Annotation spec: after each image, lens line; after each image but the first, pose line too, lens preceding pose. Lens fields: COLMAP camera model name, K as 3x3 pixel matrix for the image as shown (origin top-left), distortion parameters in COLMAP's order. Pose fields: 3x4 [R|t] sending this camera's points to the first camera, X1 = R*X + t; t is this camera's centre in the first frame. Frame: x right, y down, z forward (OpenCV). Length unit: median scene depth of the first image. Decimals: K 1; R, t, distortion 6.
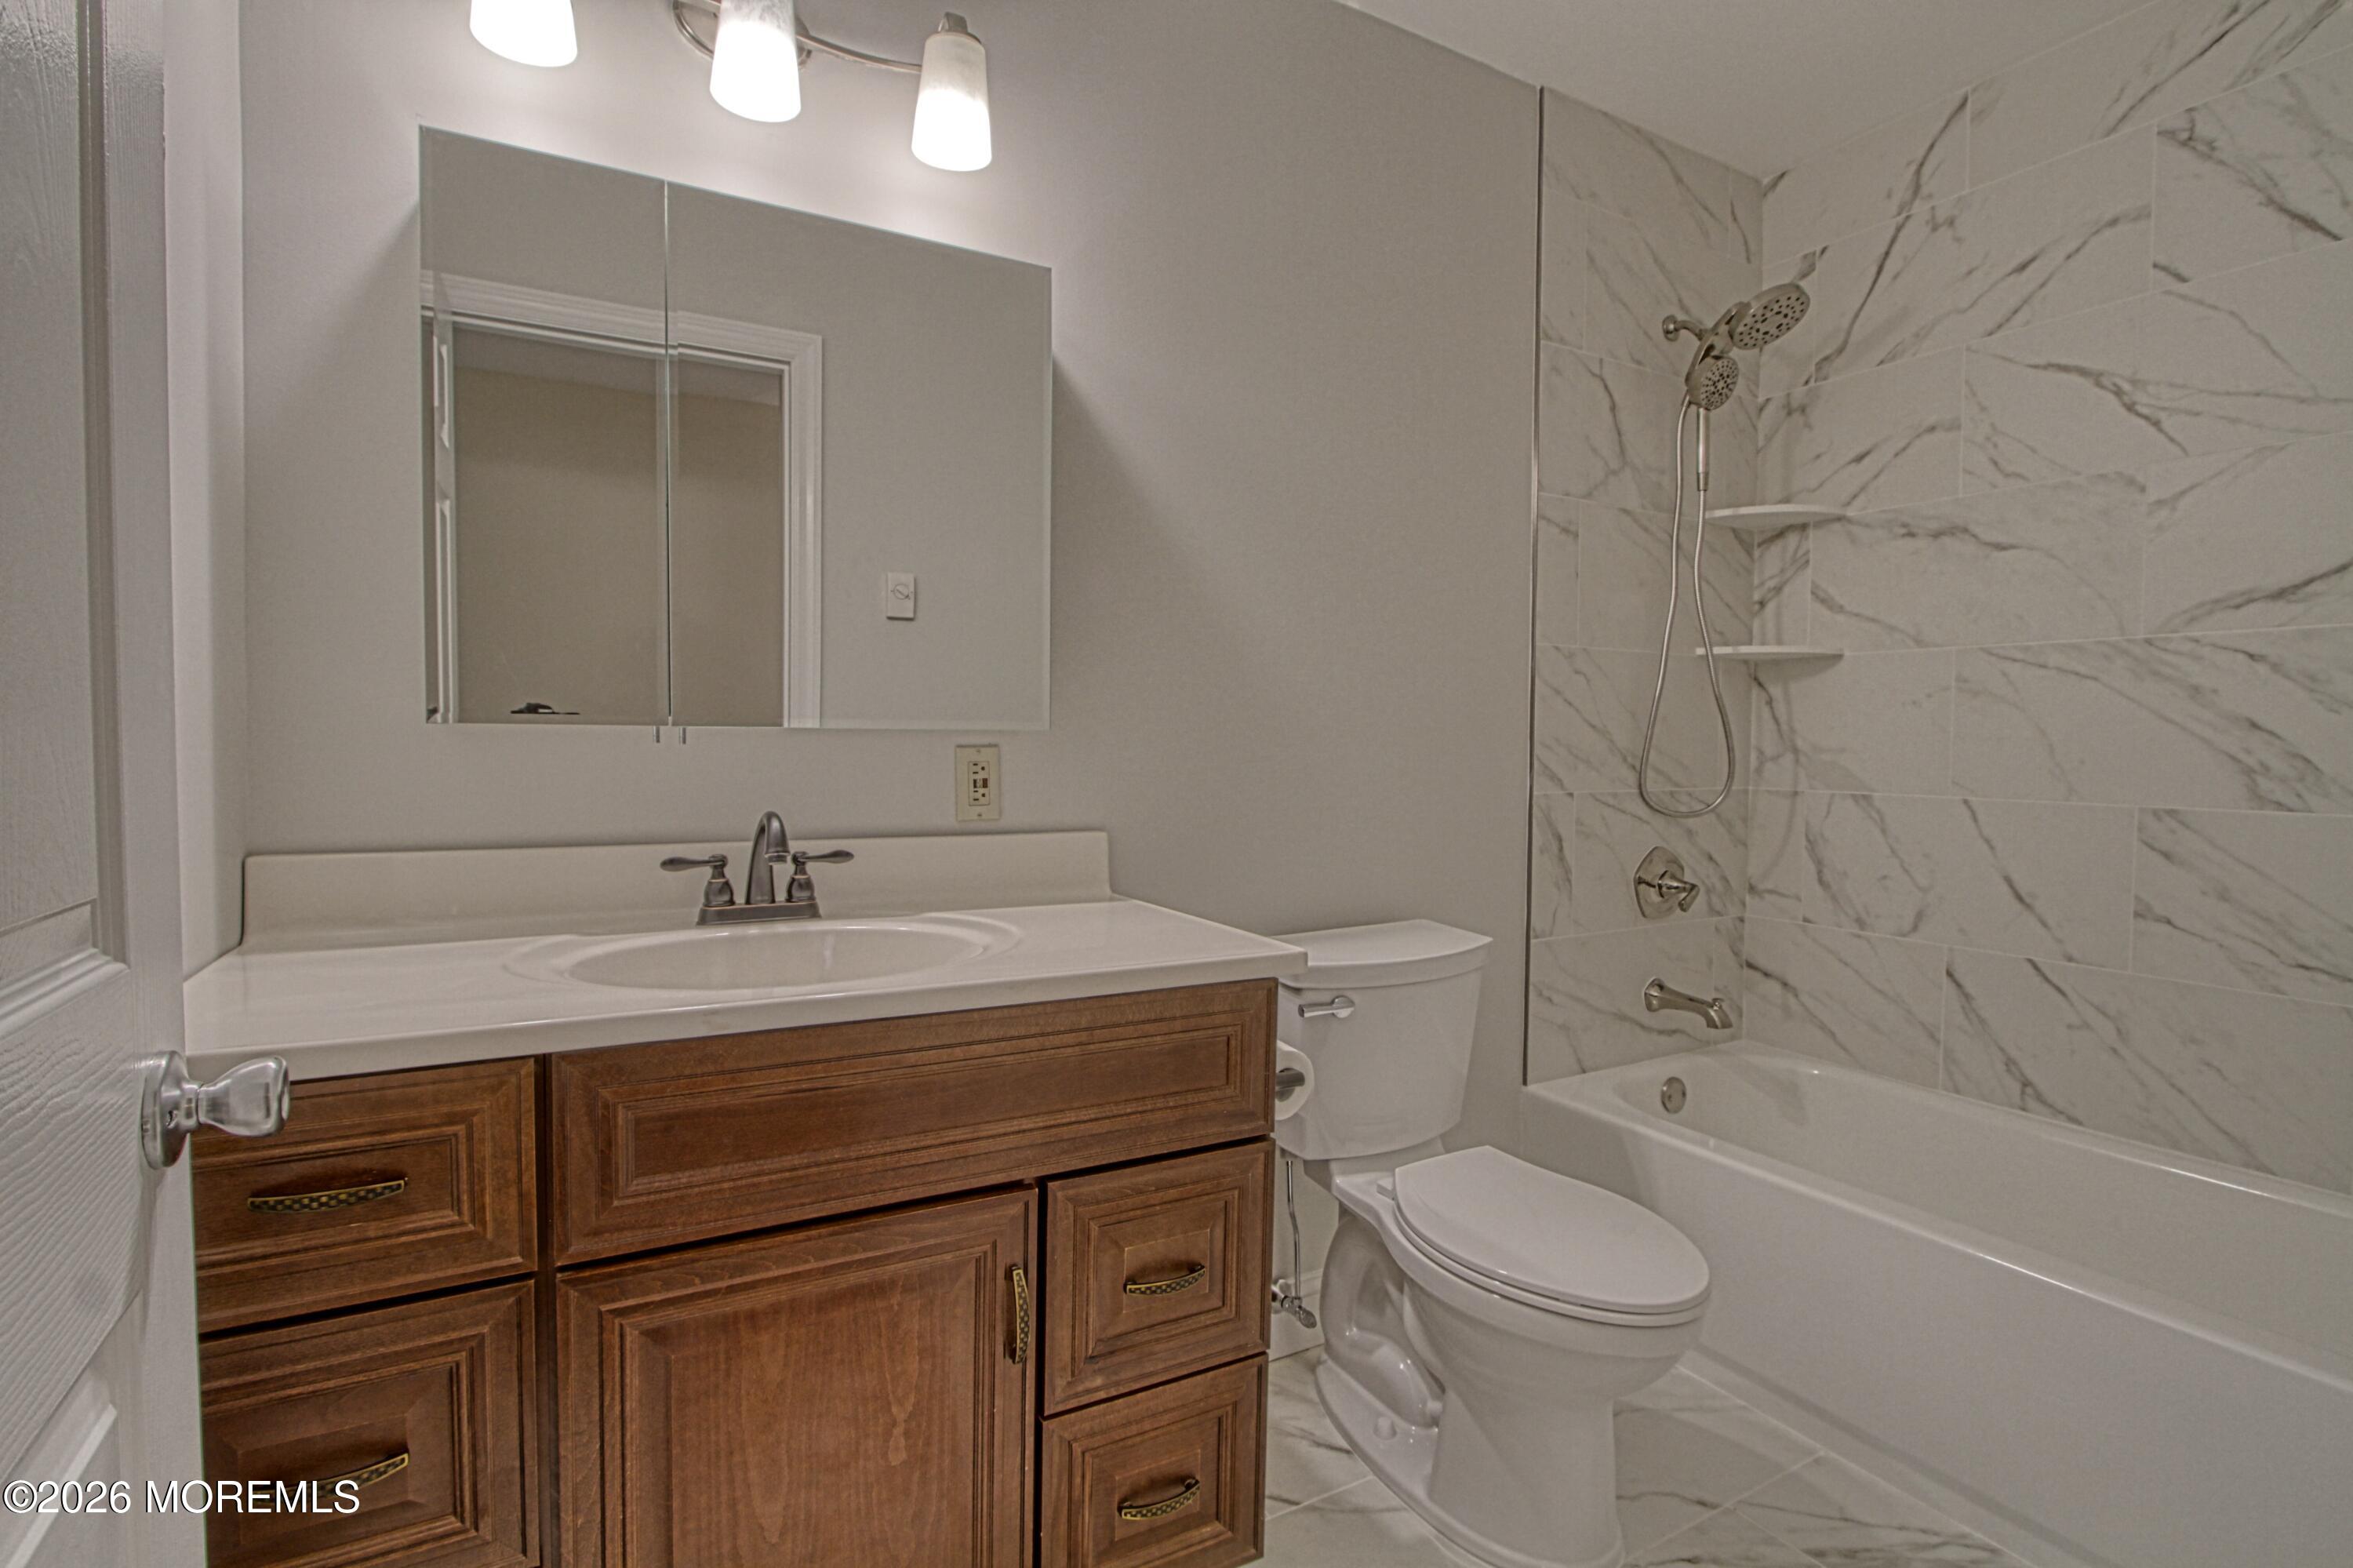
lens RADIAL K [[1117.7, 0, 1159.1], [0, 1117.7, 774.4], [0, 0, 1]] dist [-0.018212, 0.003270]
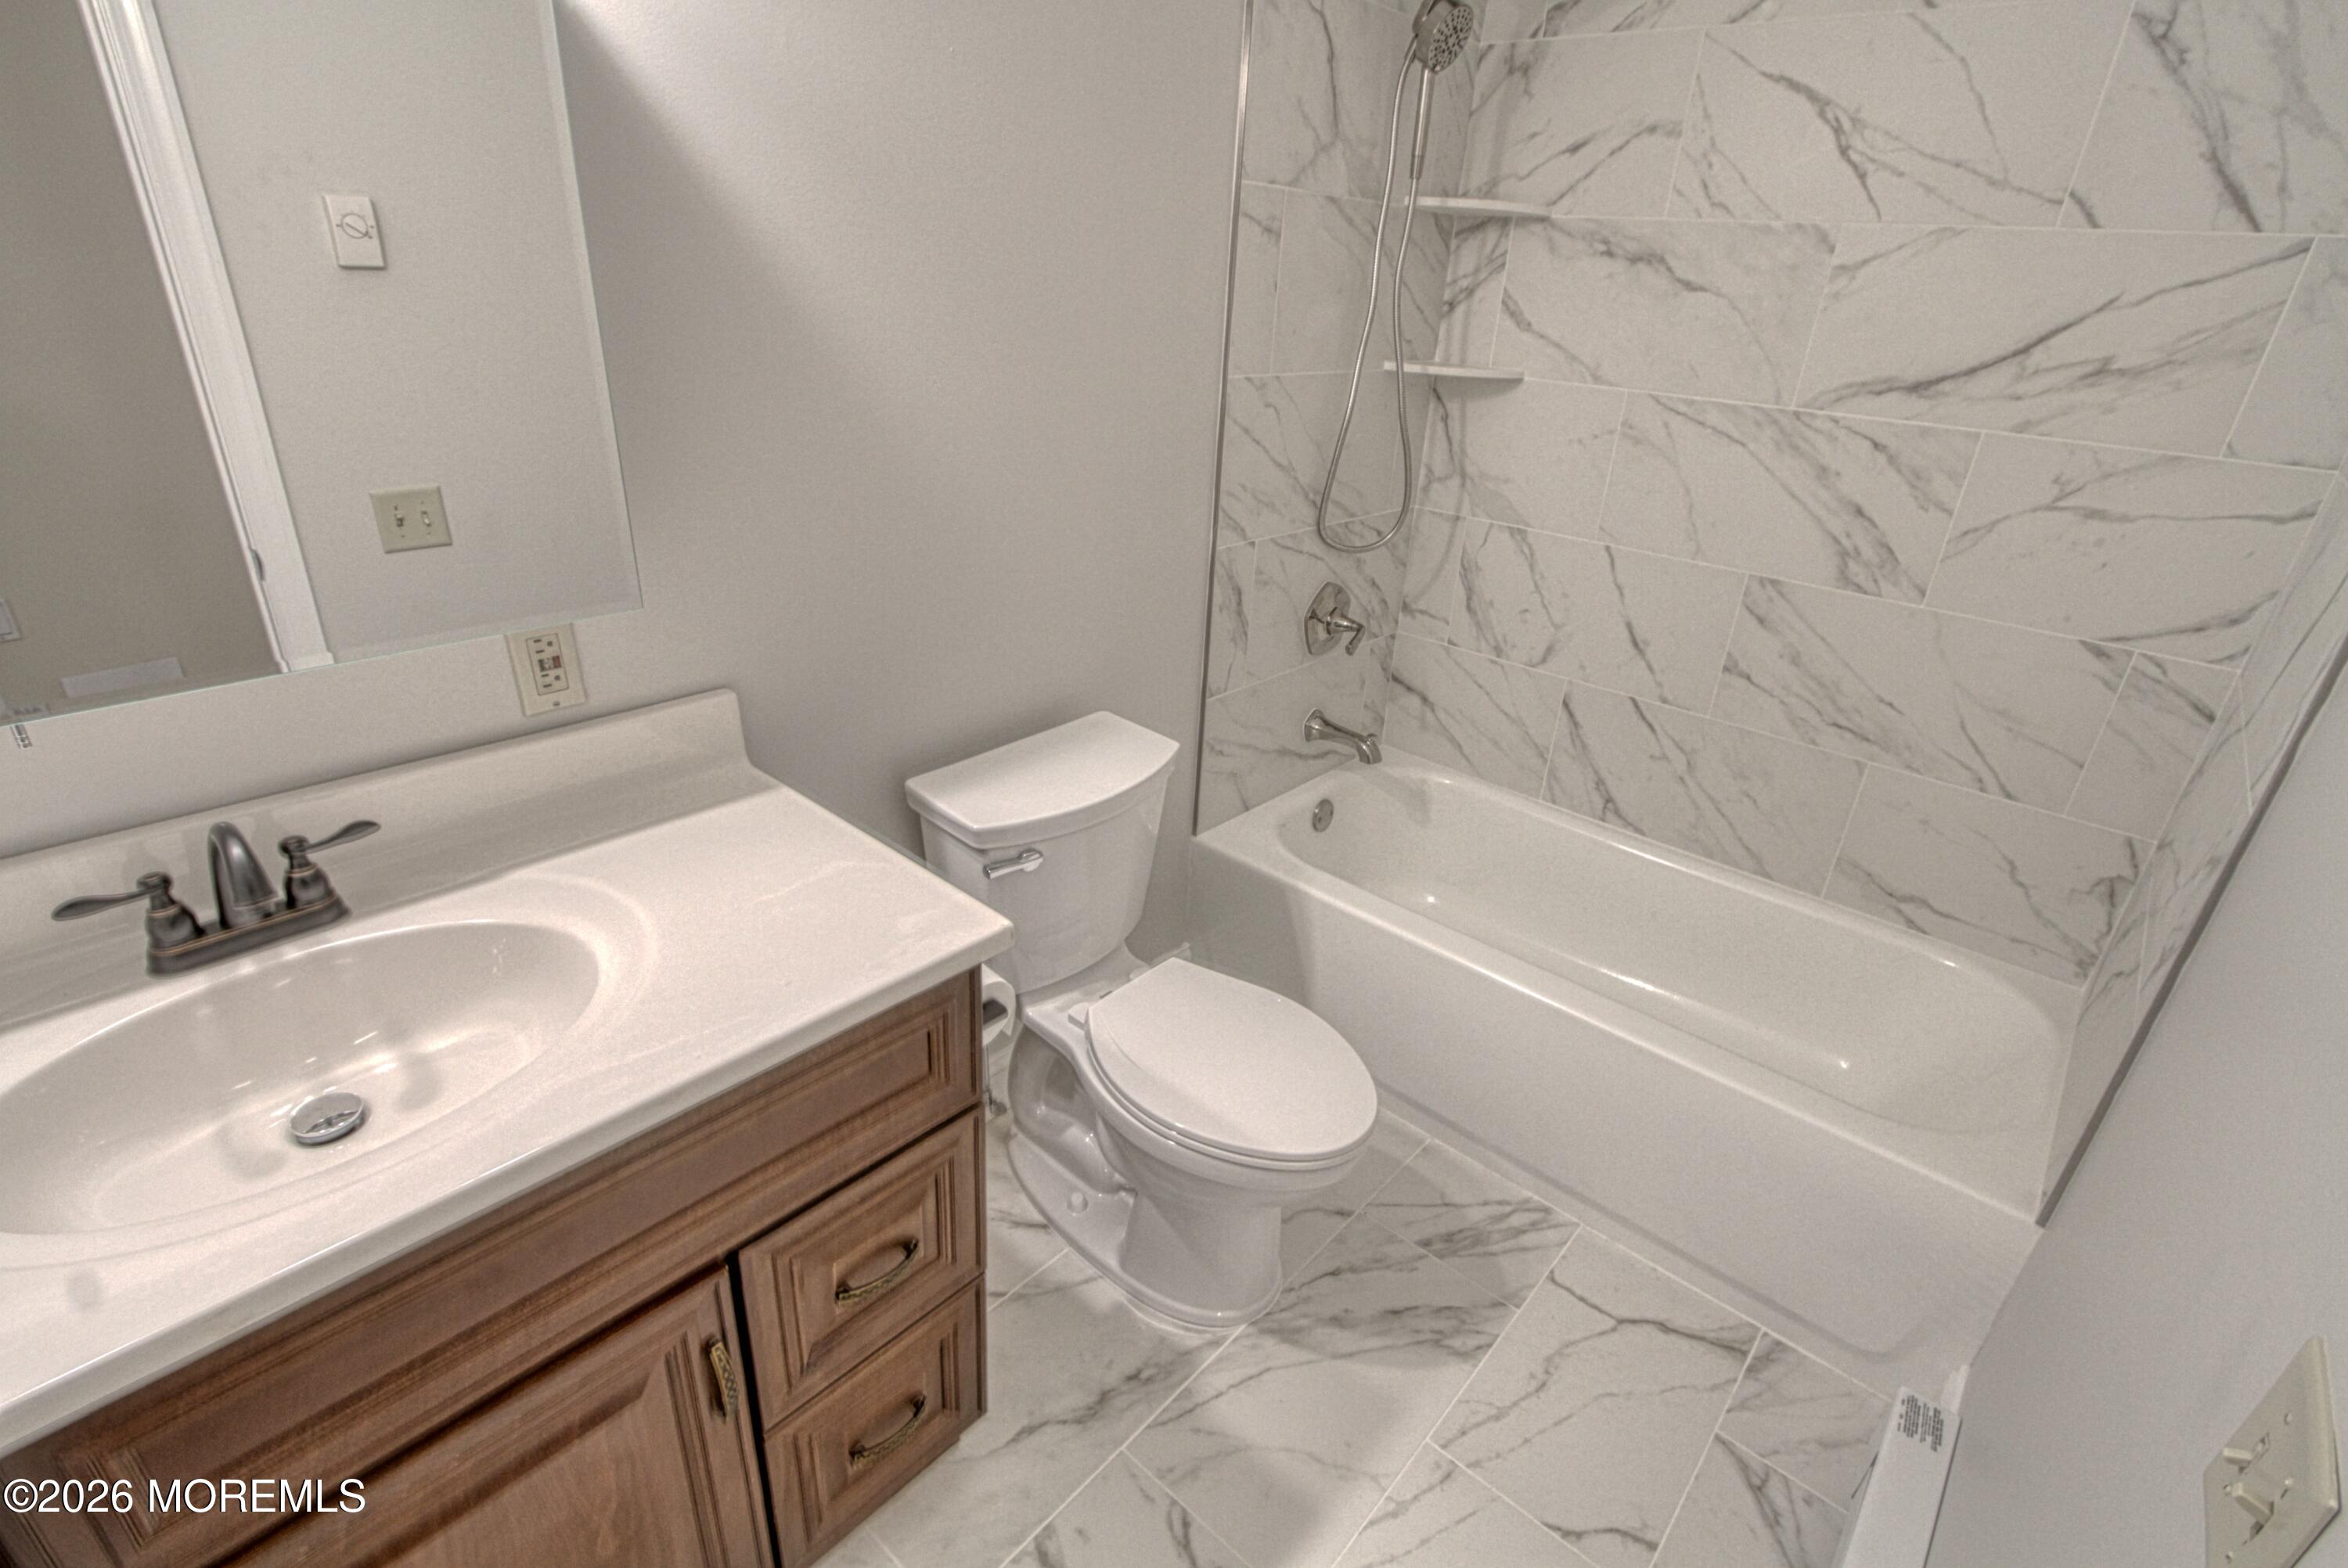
lens RADIAL K [[1115.1, 0, 1168.6], [0, 1115.1, 789.1], [0, 0, 1]] dist [-0.018212, 0.003270]
pose [[0.944316, -0.104057, 0.312154, -0.008677], [-0.032093, 0.915028, 0.402112, -0.196224], [-0.327472, -0.389739, 0.860735, 0.172159]]
